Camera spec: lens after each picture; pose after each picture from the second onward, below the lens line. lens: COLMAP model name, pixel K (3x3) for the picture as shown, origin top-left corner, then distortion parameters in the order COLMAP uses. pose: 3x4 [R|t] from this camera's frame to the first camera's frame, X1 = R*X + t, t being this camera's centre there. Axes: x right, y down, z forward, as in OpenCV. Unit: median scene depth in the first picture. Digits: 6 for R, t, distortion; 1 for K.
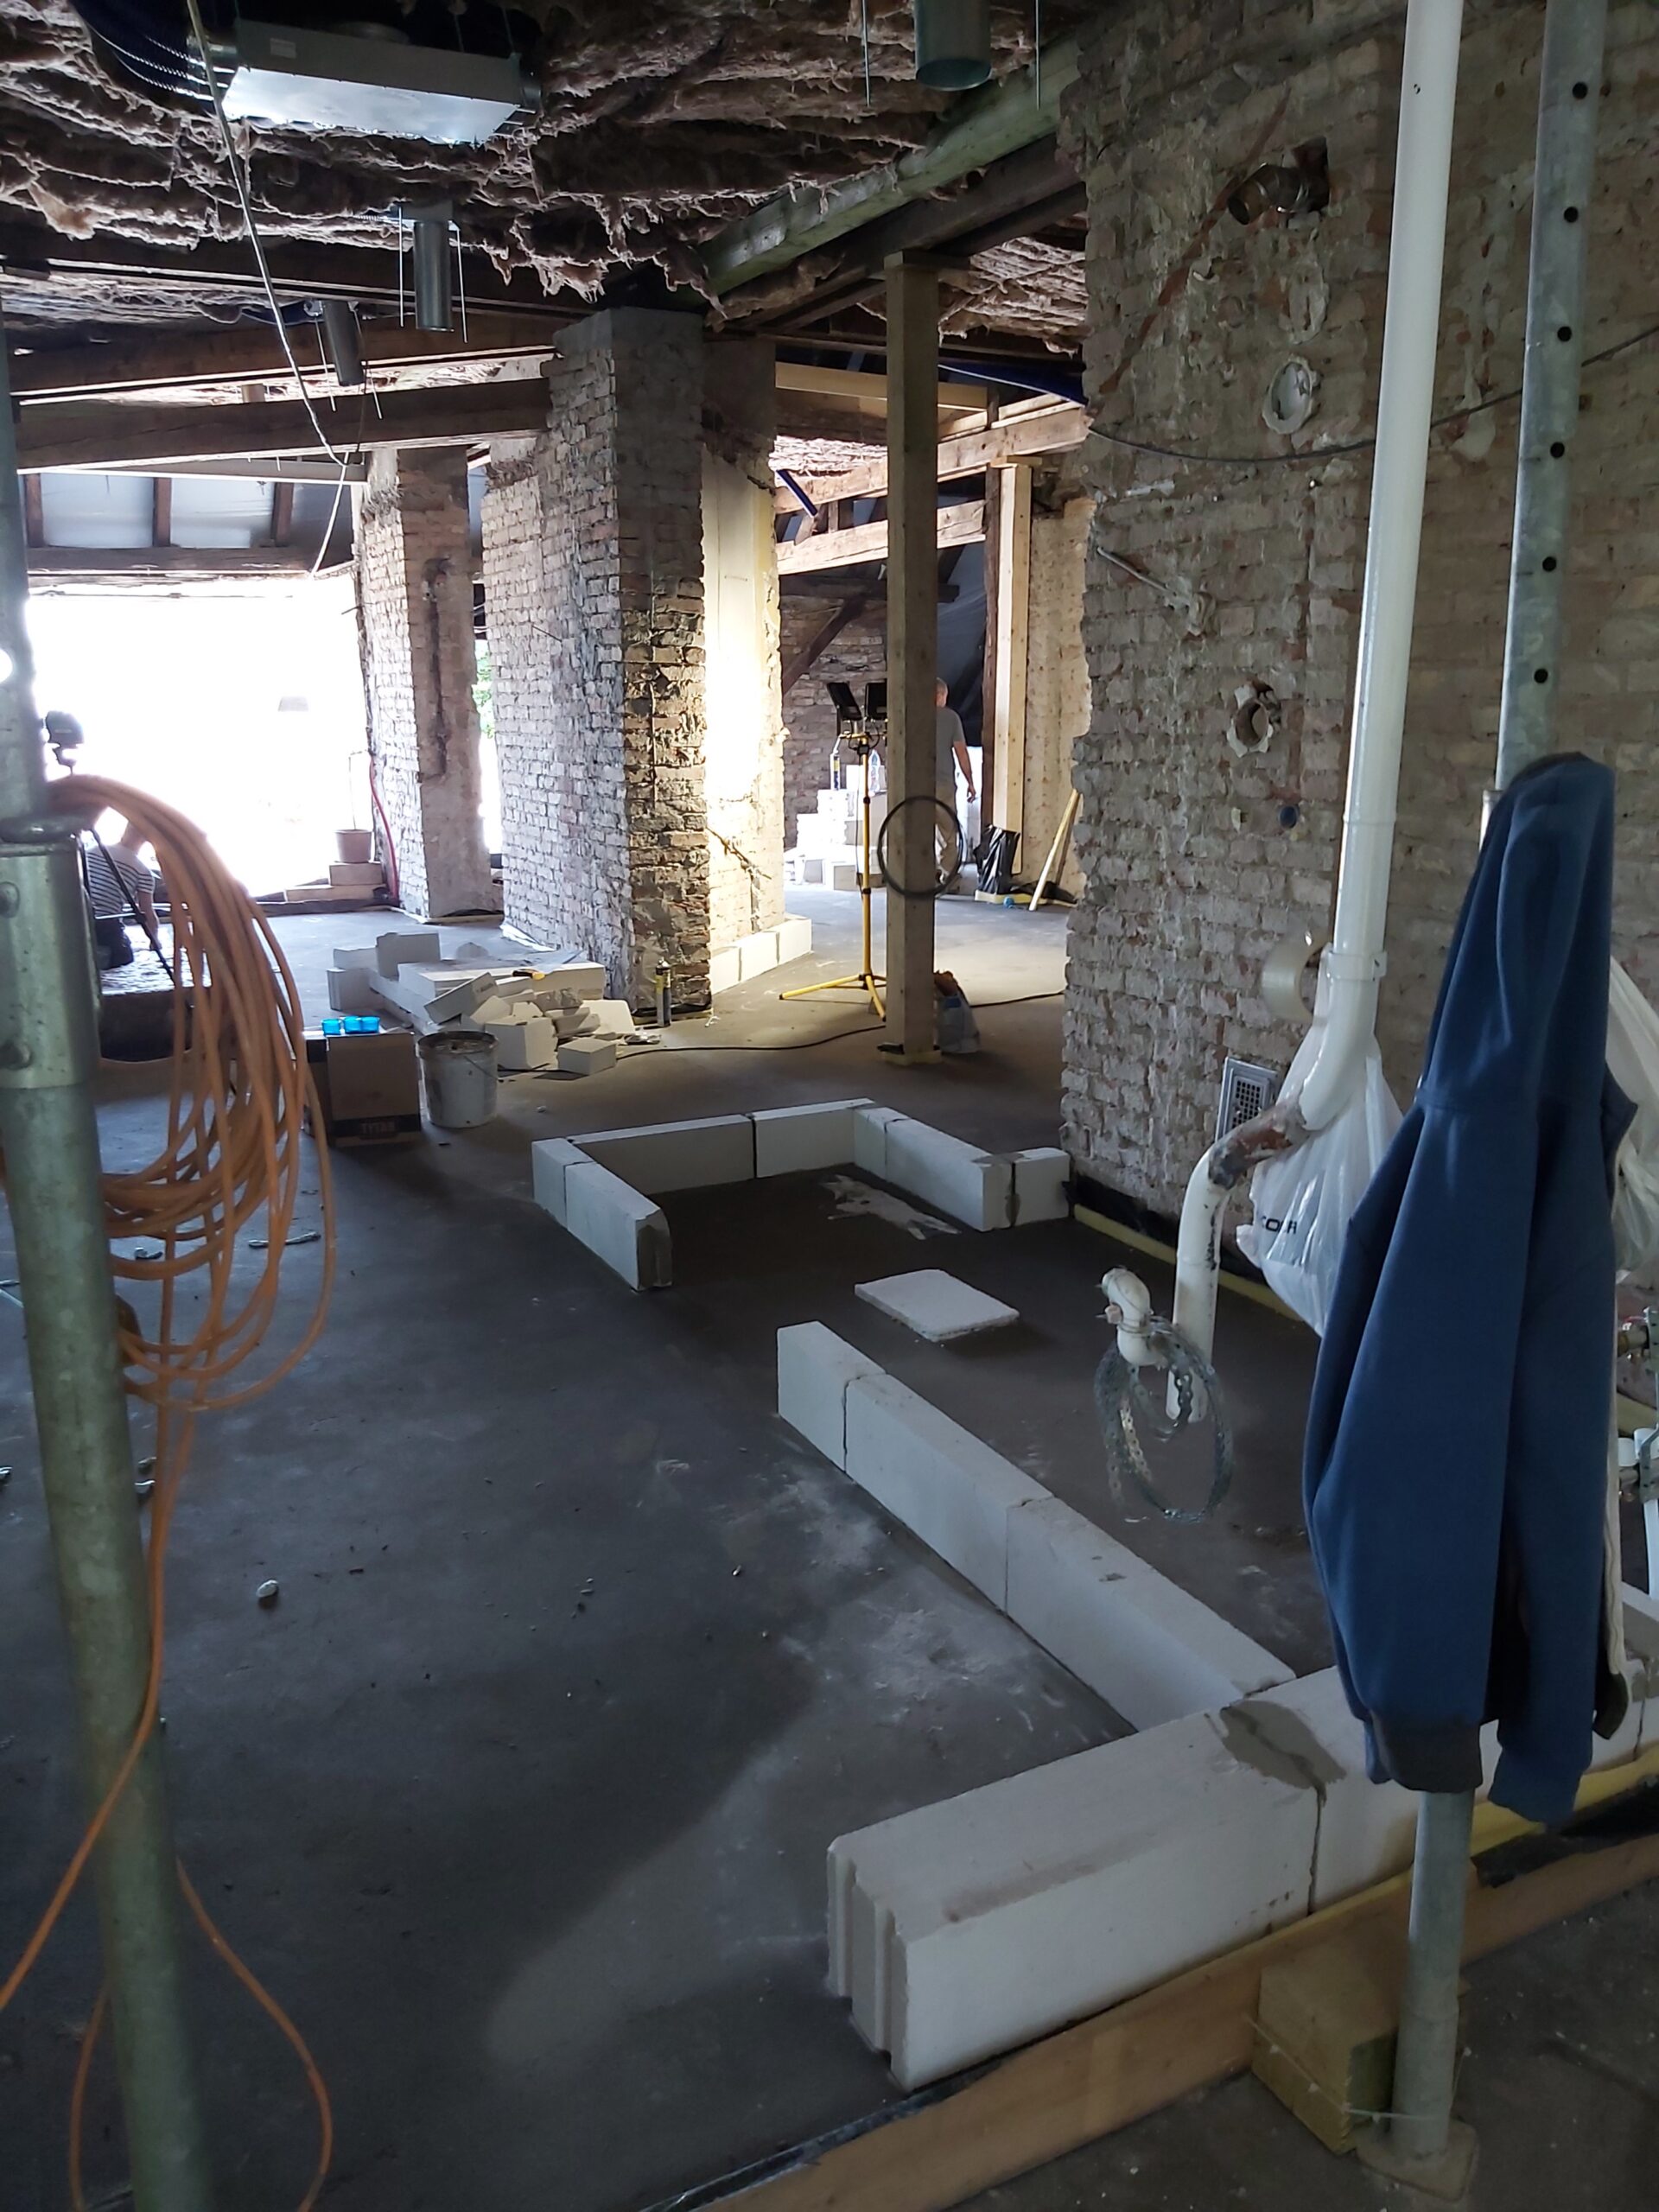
lens RADIAL K [[1676.2, 0, 820.8], [0, 1676.2, 1133.4], [0, 0, 1]] dist [0.103754, -0.185309]
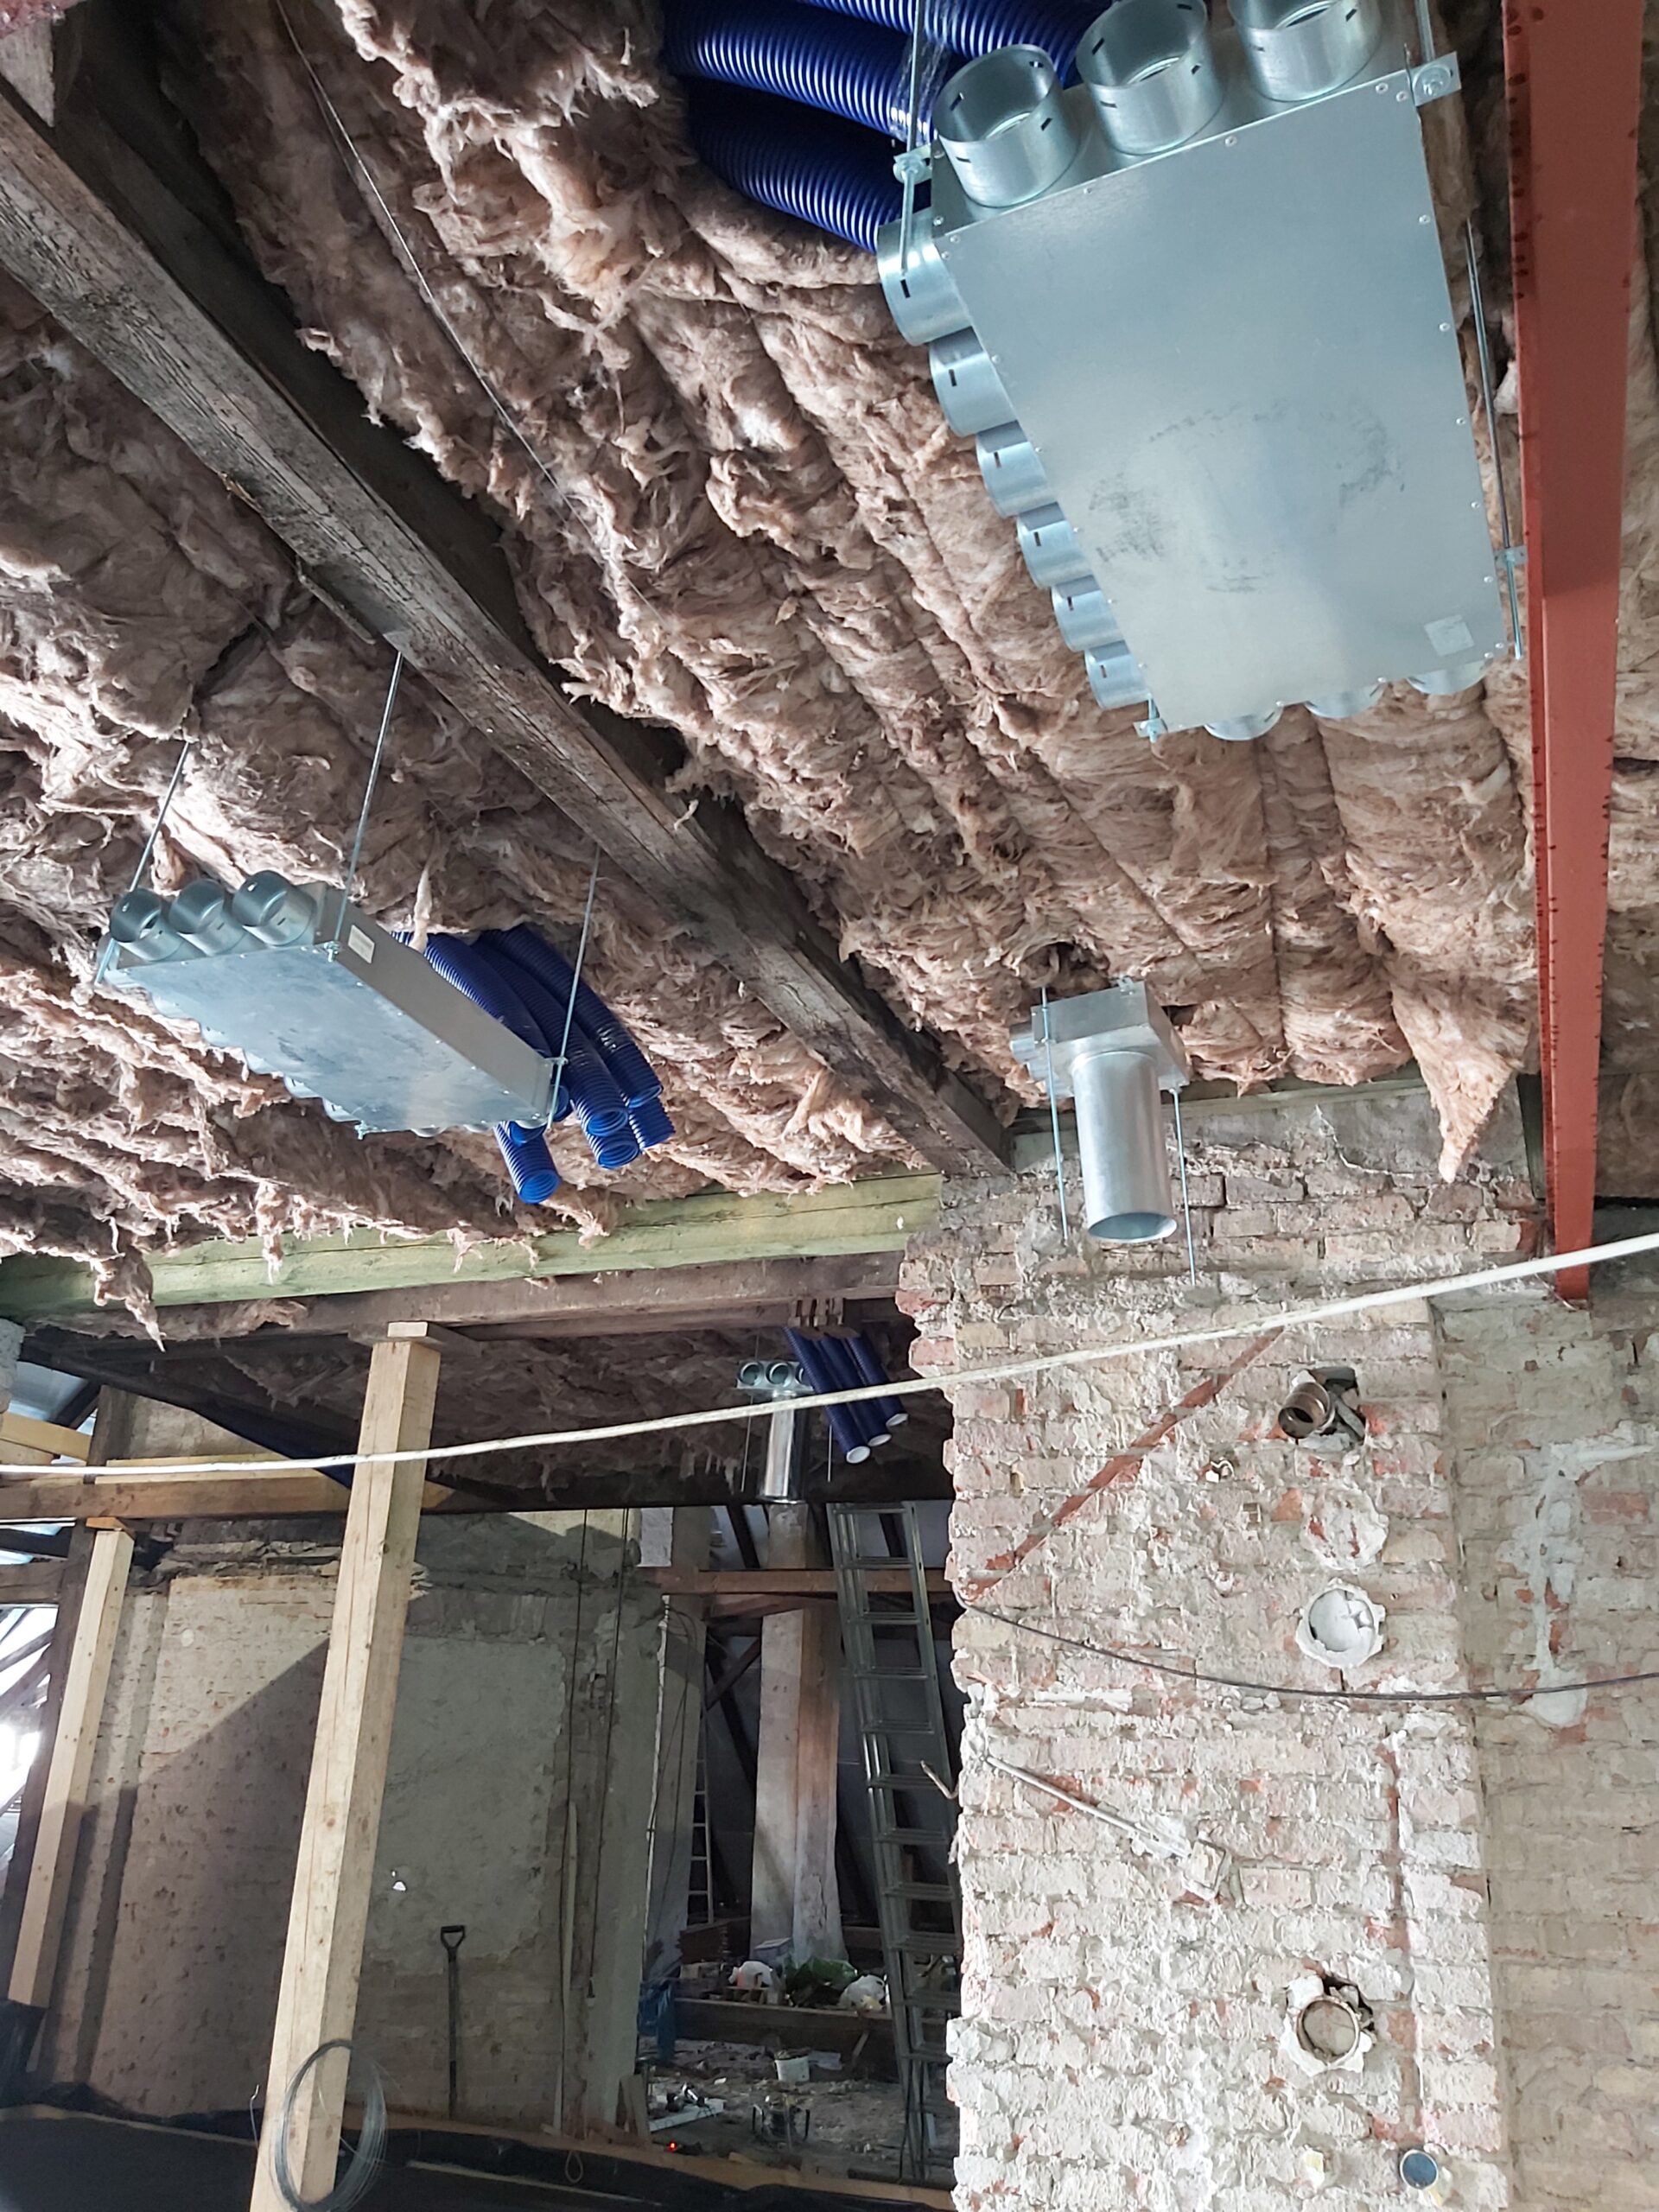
lens RADIAL K [[1690.6, 0, 829.5], [0, 1690.6, 1106.0], [0, 0, 1]] dist [0.054150, -0.120267]
pose [[0.754233, 0.279741, 0.594035, -0.461680], [0.117610, 0.832516, -0.541373, -0.191357], [-0.645988, 0.478186, 0.595011, 0.466532]]
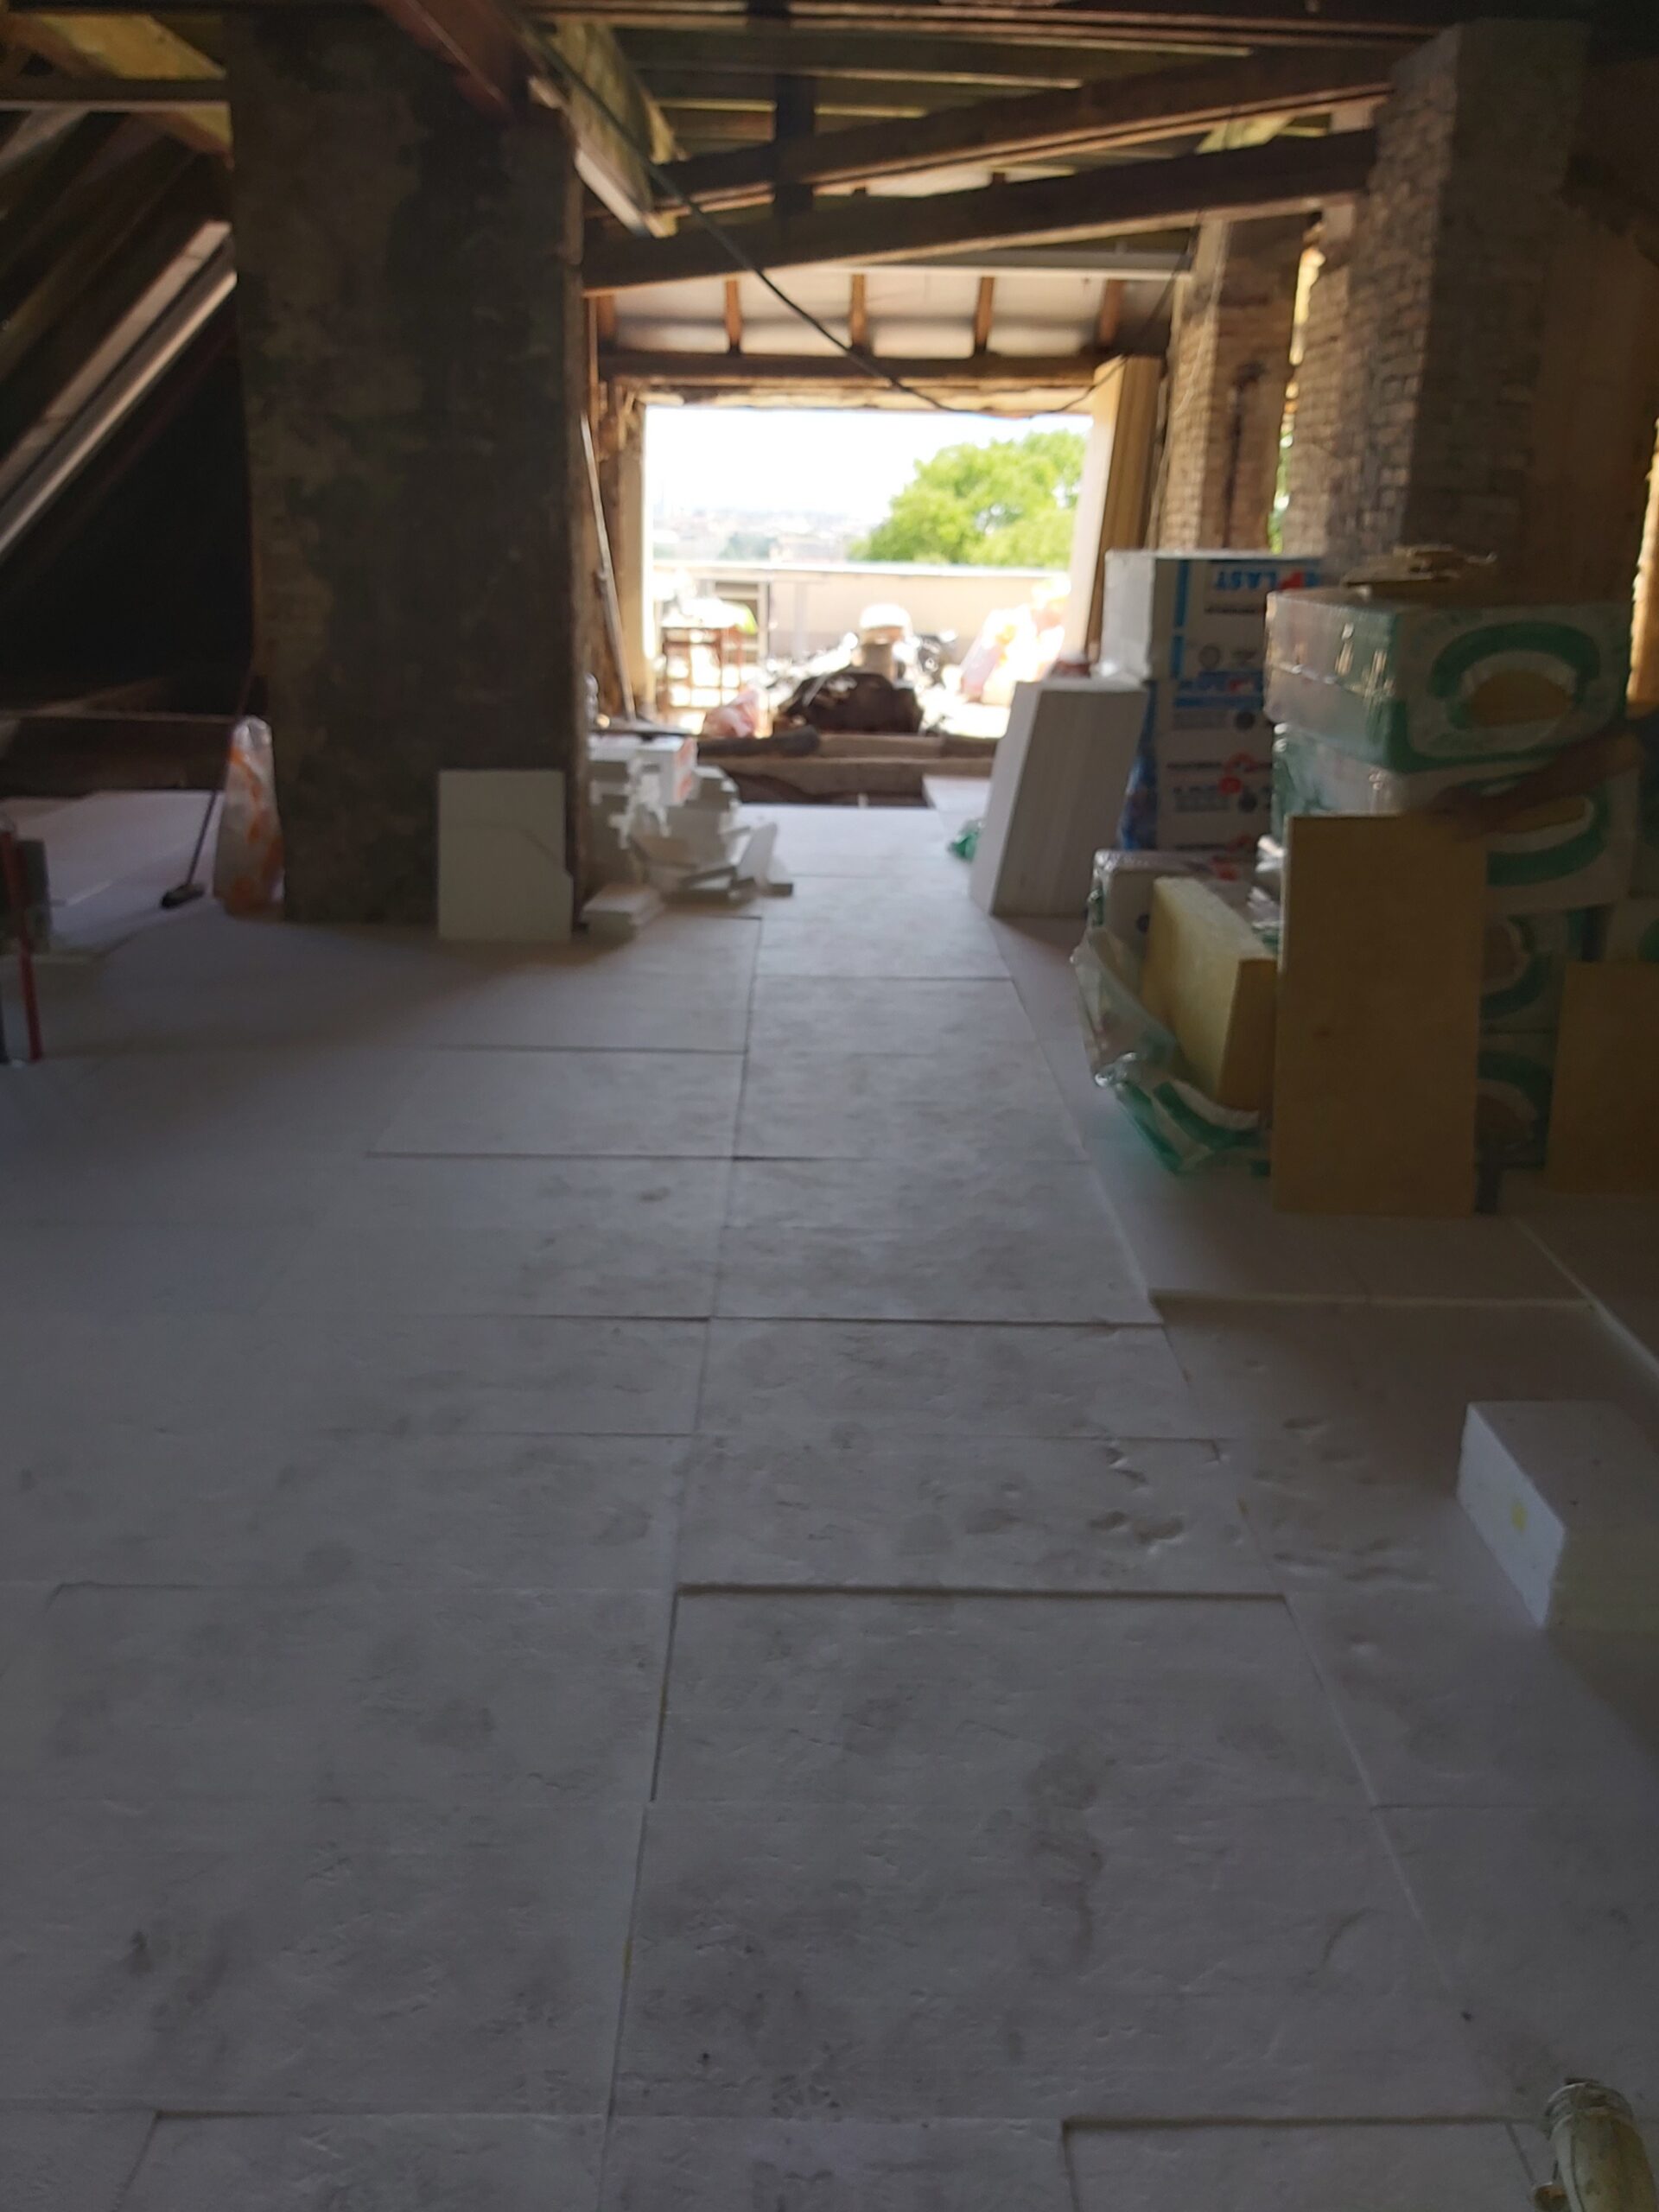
lens RADIAL K [[1733.3, 0, 838.7], [0, 1733.3, 1097.5], [0, 0, 1]] dist [0.075847, -0.157094]
pose [[0.886565, 0.176600, -0.427568, 0.076584], [-0.148960, 0.984019, 0.097562, -0.072937], [0.437964, -0.022805, 0.898703, 0.268696]]
